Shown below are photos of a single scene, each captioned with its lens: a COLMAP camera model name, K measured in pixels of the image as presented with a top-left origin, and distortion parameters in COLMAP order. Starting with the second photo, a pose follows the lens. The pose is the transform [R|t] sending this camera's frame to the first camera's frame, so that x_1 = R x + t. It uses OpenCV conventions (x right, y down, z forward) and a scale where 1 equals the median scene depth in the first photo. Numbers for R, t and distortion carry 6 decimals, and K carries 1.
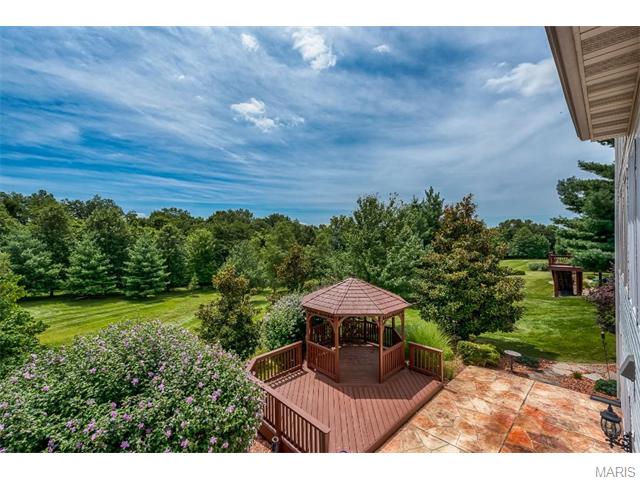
lens RADIAL K [[270.4, 0, 320.0], [0, 270.4, 240.0], [0, 0, 1]] dist [0.010367, -0.000360]
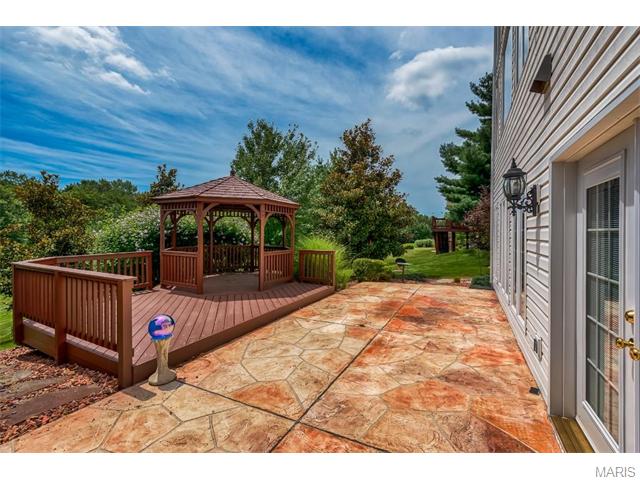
lens RADIAL K [[277.8, 0, 320.0], [0, 277.8, 240.0], [0, 0, 1]] dist [0.002164, 0.000129]
pose [[0.948775, 0.000028, 0.315953, 0.070879], [-0.009758, 0.999526, 0.029214, 0.185745], [-0.315803, -0.030800, 0.948325, 0.101085]]
